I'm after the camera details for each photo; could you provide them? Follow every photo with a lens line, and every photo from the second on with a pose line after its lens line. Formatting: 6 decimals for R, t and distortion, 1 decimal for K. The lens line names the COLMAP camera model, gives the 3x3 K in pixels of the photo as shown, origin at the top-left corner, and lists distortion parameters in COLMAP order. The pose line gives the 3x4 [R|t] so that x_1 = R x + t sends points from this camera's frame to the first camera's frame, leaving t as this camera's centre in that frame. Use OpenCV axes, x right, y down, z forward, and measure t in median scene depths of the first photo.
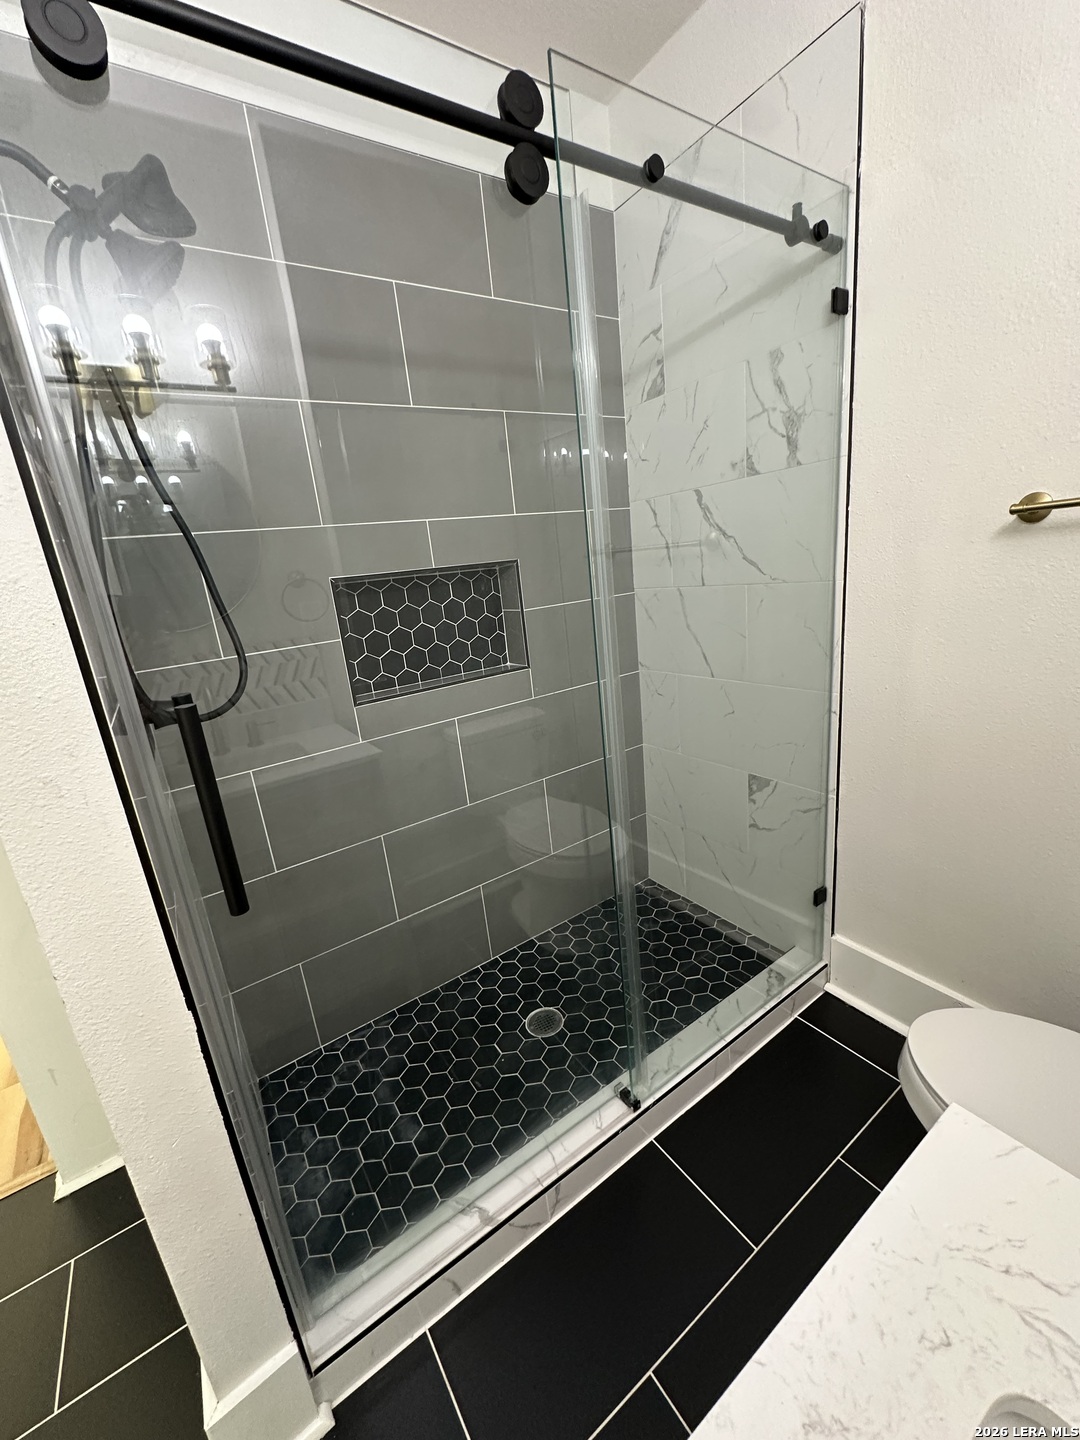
lens RADIAL K [[573.6, 0, 537.0], [0, 573.6, 720.6], [0, 0, 1]] dist [-0.006240, 0.001378]
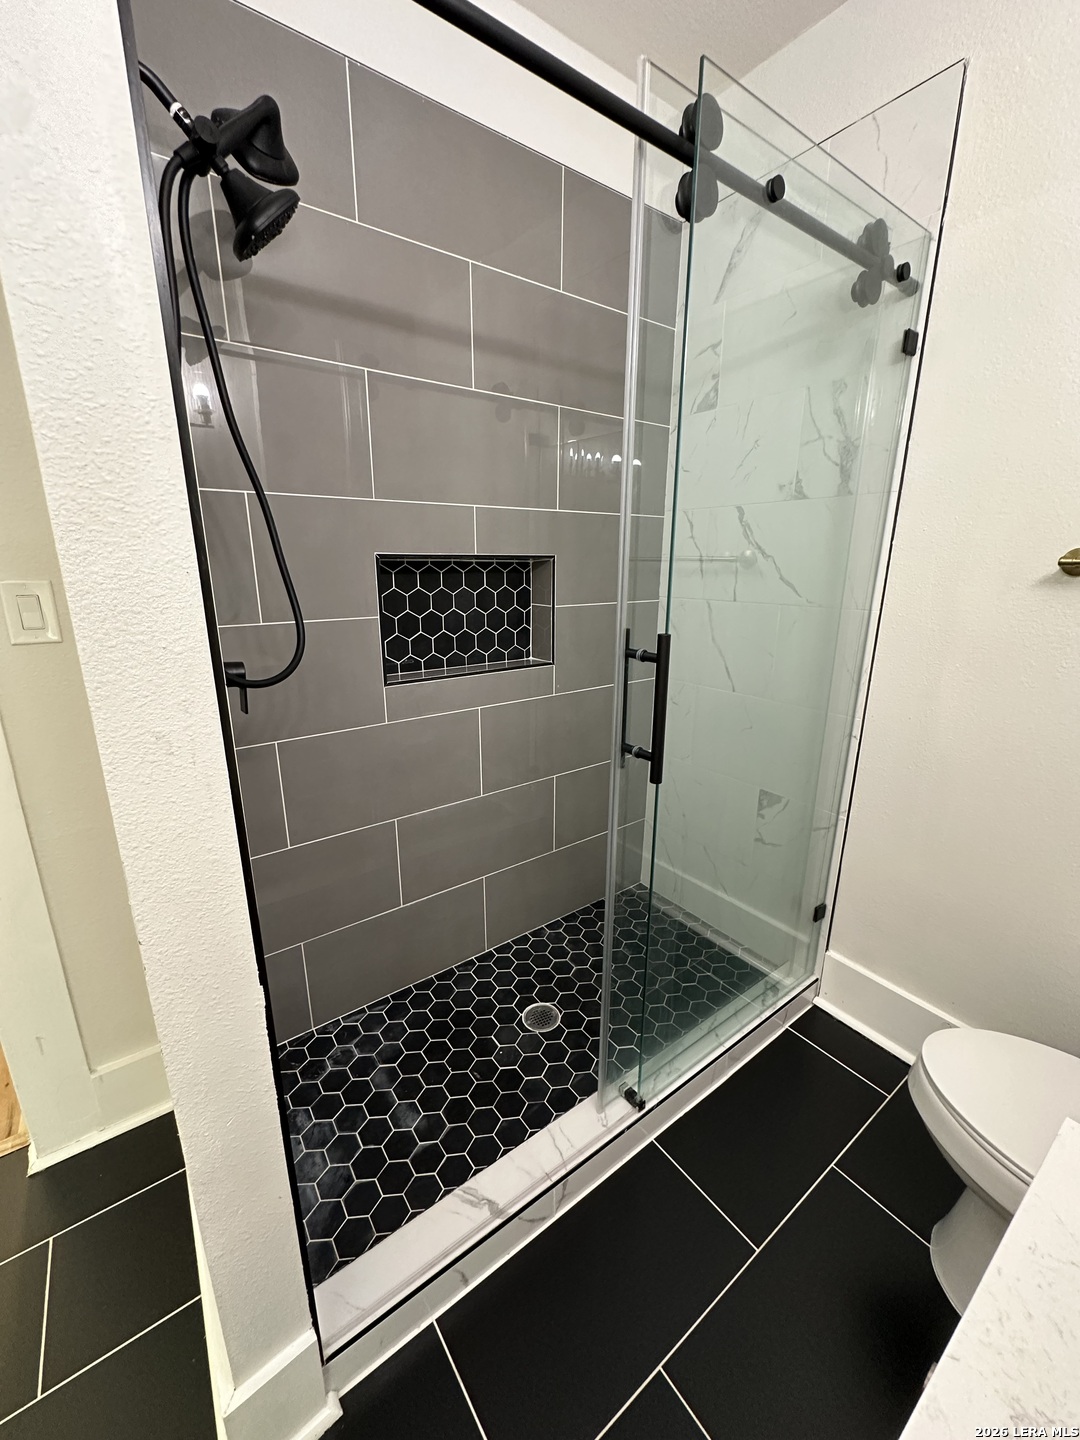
lens RADIAL K [[573.6, 0, 542.9], [0, 573.6, 719.7], [0, 0, 1]] dist [-0.006240, 0.001378]
pose [[0.993735, 0.092425, 0.062836, -0.117571], [-0.092623, 0.995701, 0.000251, 0.007846], [-0.062543, -0.006069, 0.998024, 0.003289]]
